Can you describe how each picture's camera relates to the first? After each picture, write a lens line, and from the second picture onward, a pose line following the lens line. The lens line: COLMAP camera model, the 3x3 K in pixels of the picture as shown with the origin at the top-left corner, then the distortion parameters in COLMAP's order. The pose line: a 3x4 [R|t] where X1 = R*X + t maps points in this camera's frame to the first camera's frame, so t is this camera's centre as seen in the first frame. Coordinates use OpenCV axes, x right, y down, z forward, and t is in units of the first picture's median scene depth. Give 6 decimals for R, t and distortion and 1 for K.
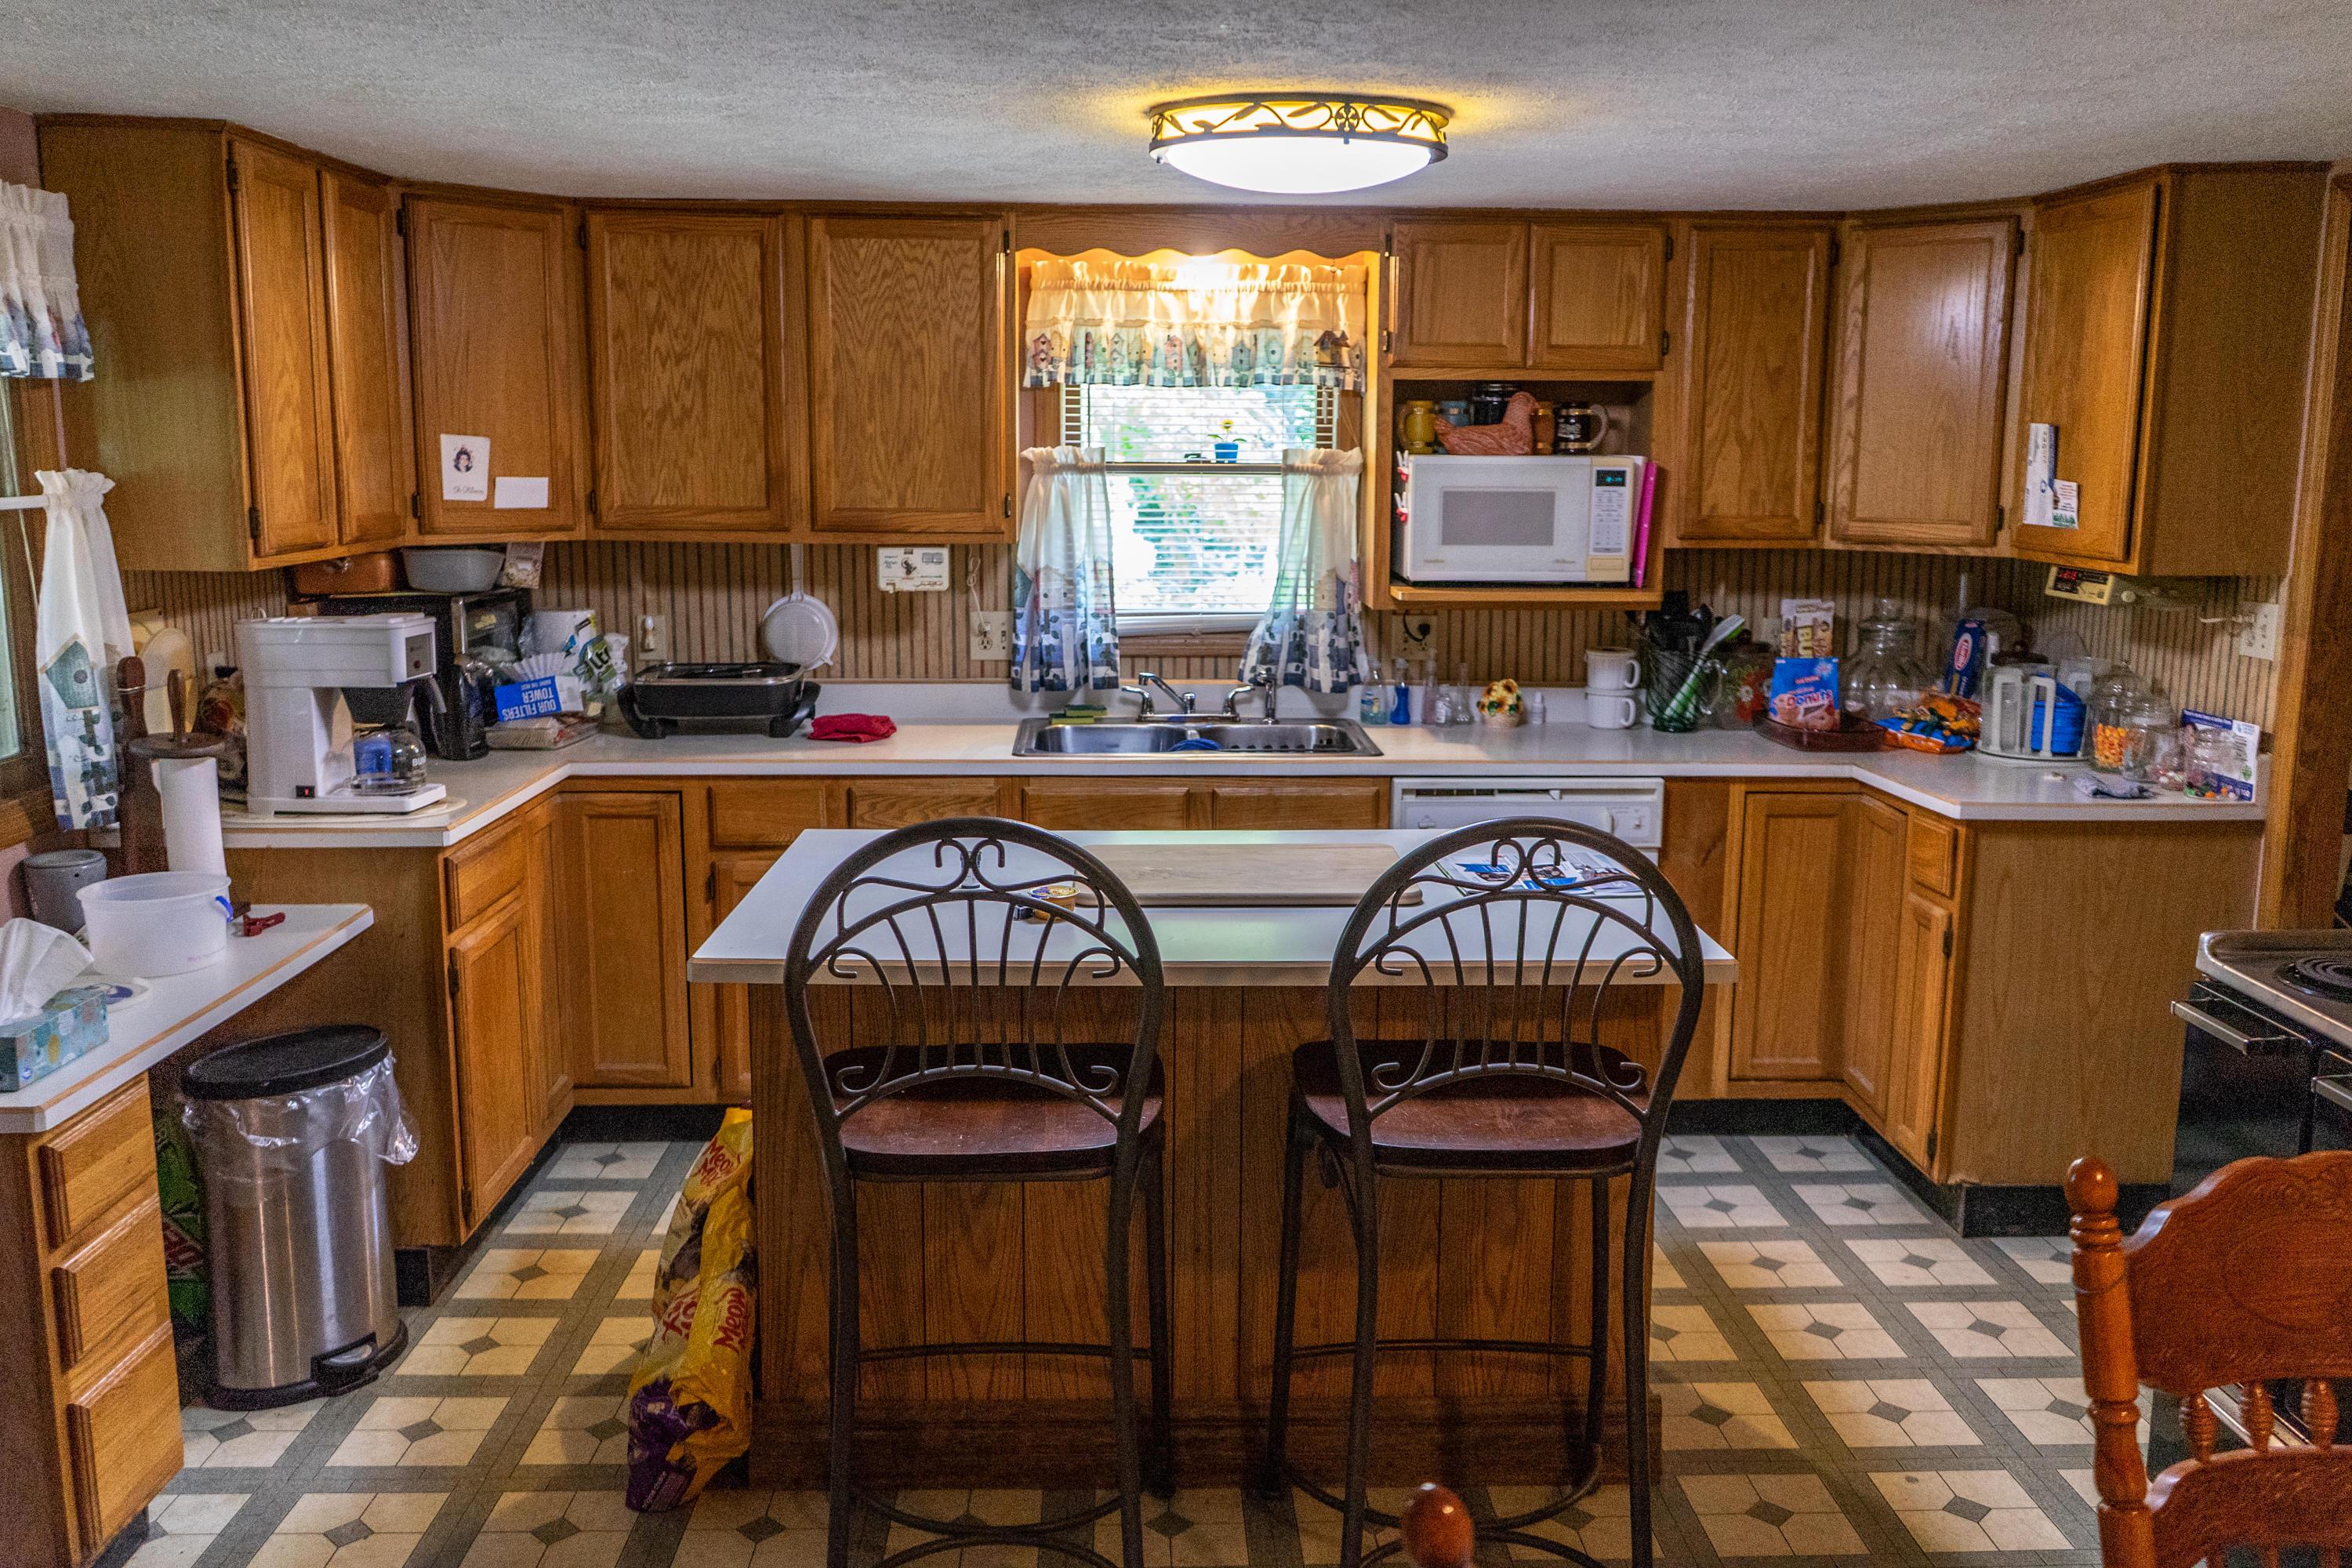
lens RADIAL K [[1940.1, 0, 1176.0], [0, 1940.1, 784.0], [0, 0, 1]] dist [-0.004180, -0.003910]
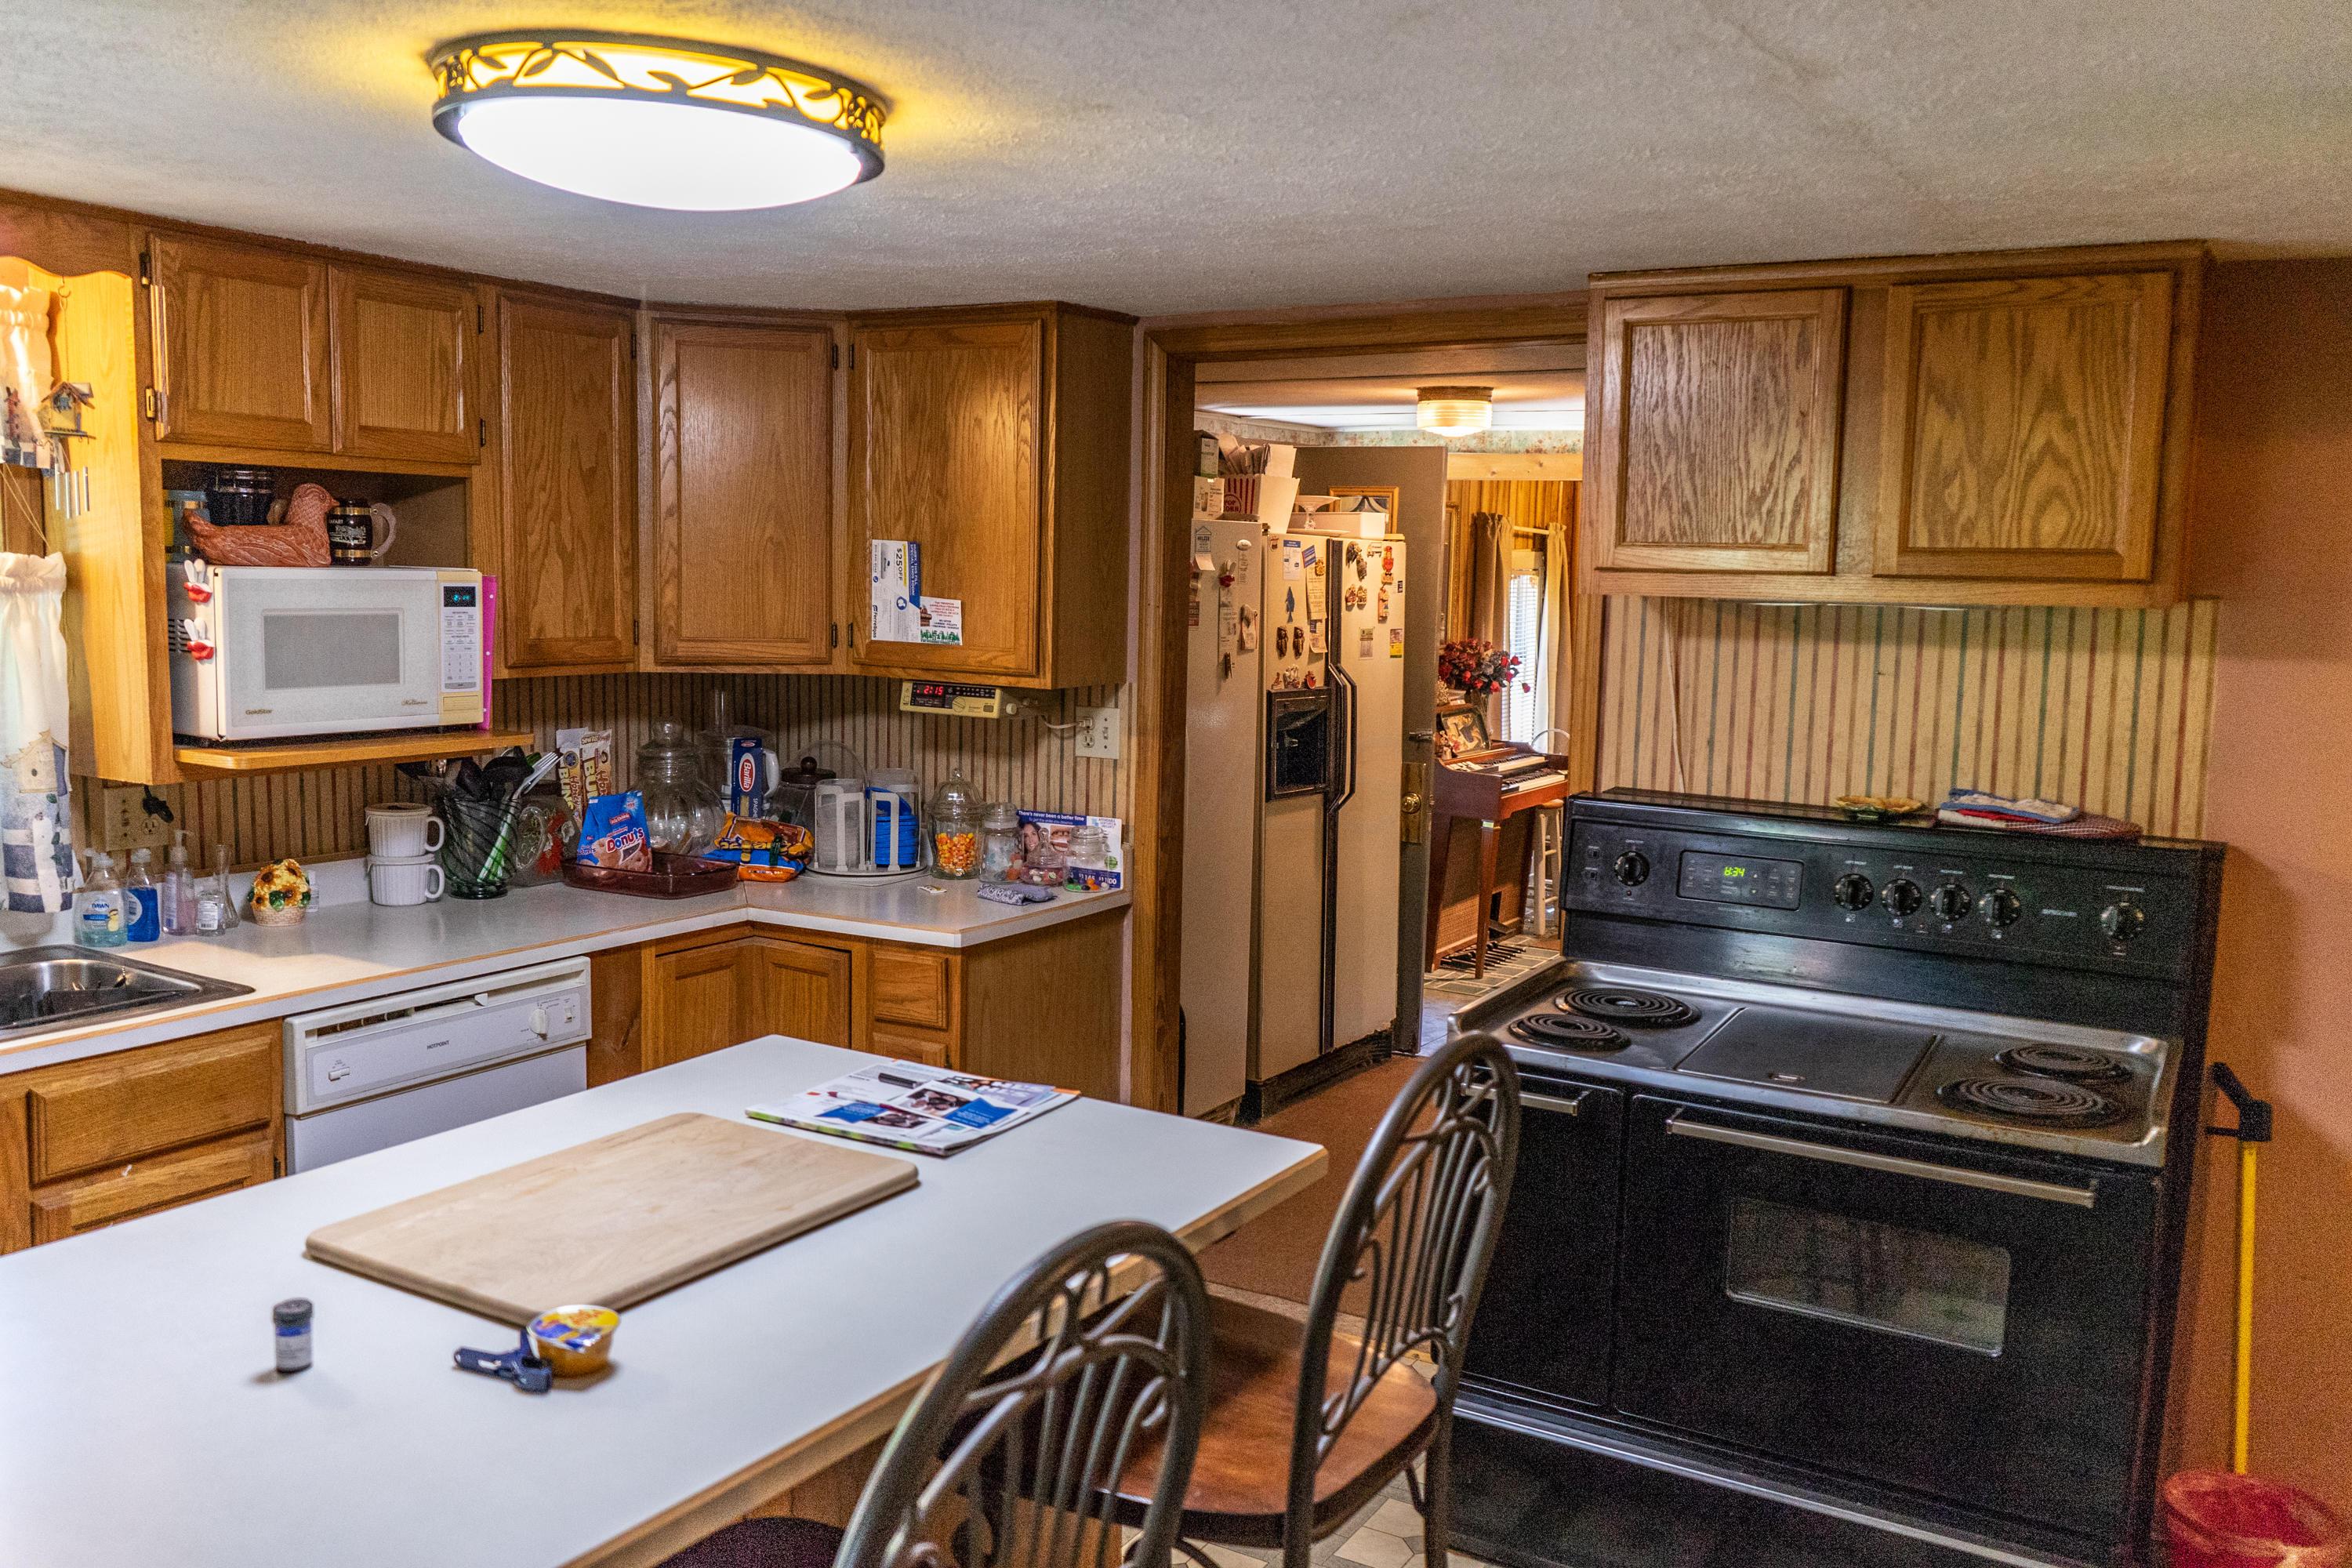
lens RADIAL K [[1878.4, 0, 1176.0], [0, 1878.4, 784.0], [0, 0, 1]] dist [-0.008888, -0.000455]
pose [[0.534647, -0.090466, 0.840219, -0.273189], [0.125721, 0.991704, 0.026778, -0.063625], [-0.835672, 0.091316, 0.541585, 0.335849]]
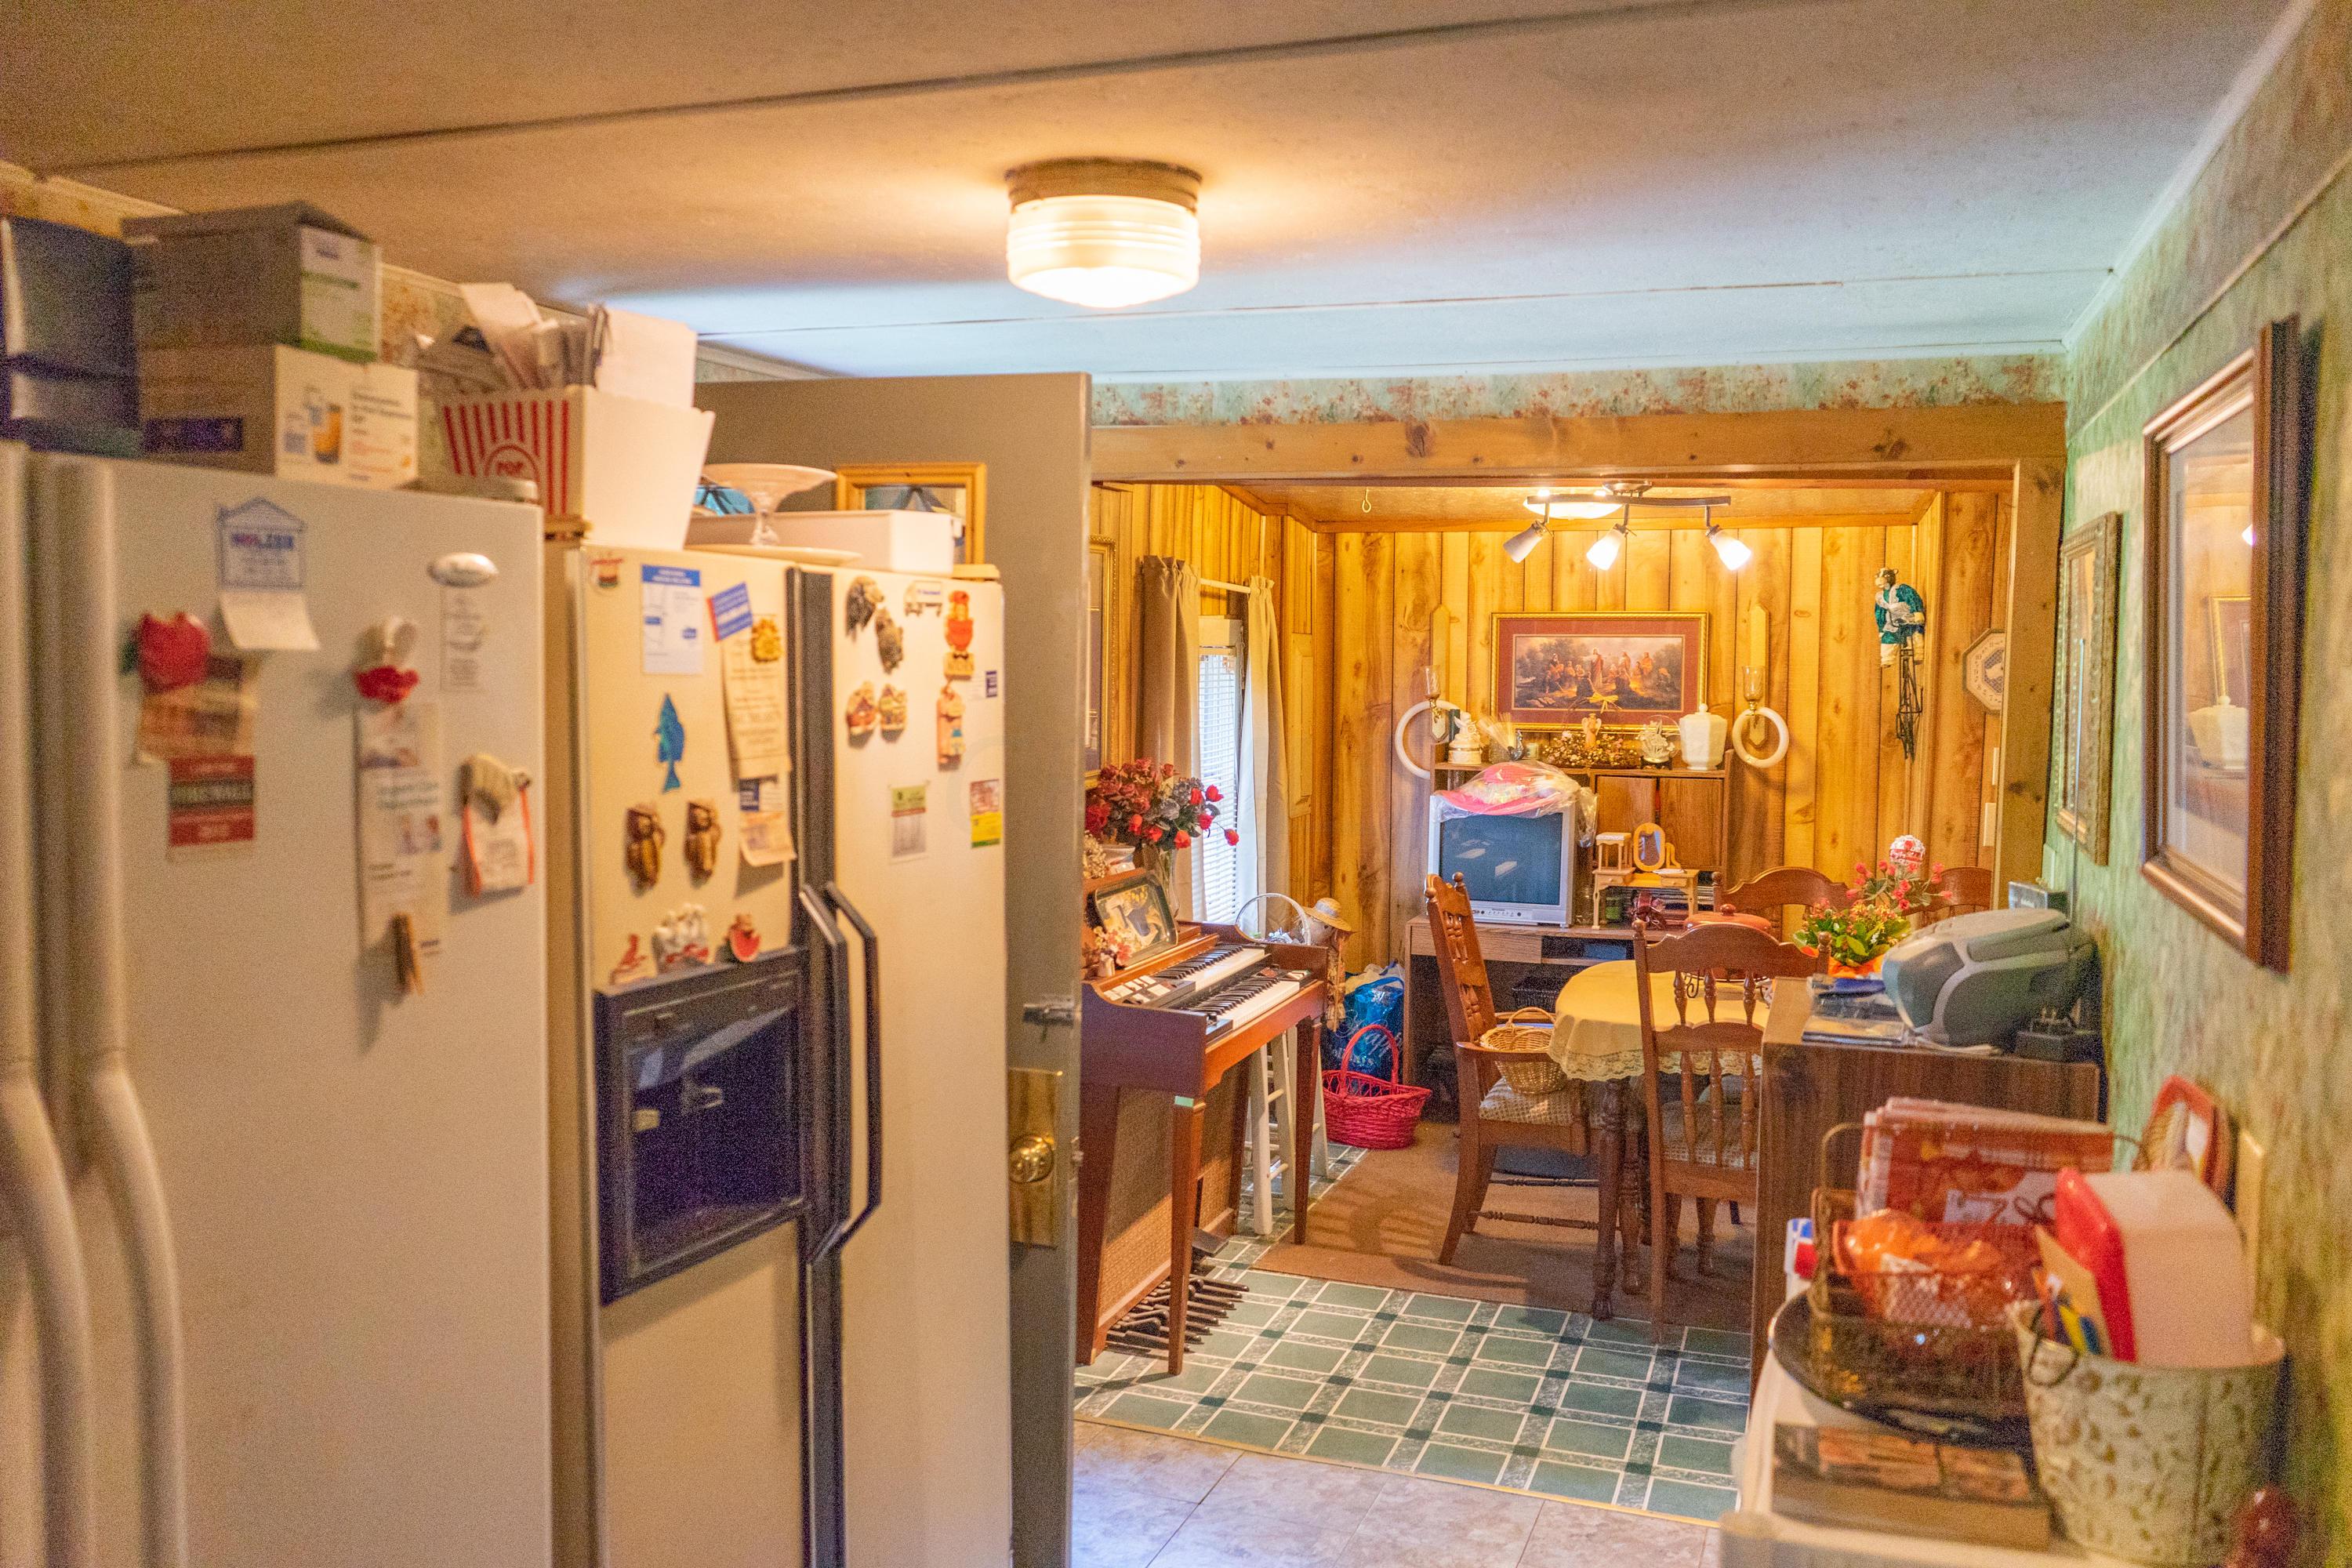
lens RADIAL K [[1878.4, 0, 1176.0], [0, 1878.4, 784.0], [0, 0, 1]] dist [-0.008888, -0.000455]
pose [[0.372583, -0.064257, 0.925772, 0.336069], [0.148419, 0.988884, 0.008905, -0.106703], [-0.916053, 0.134084, 0.377979, 0.604437]]
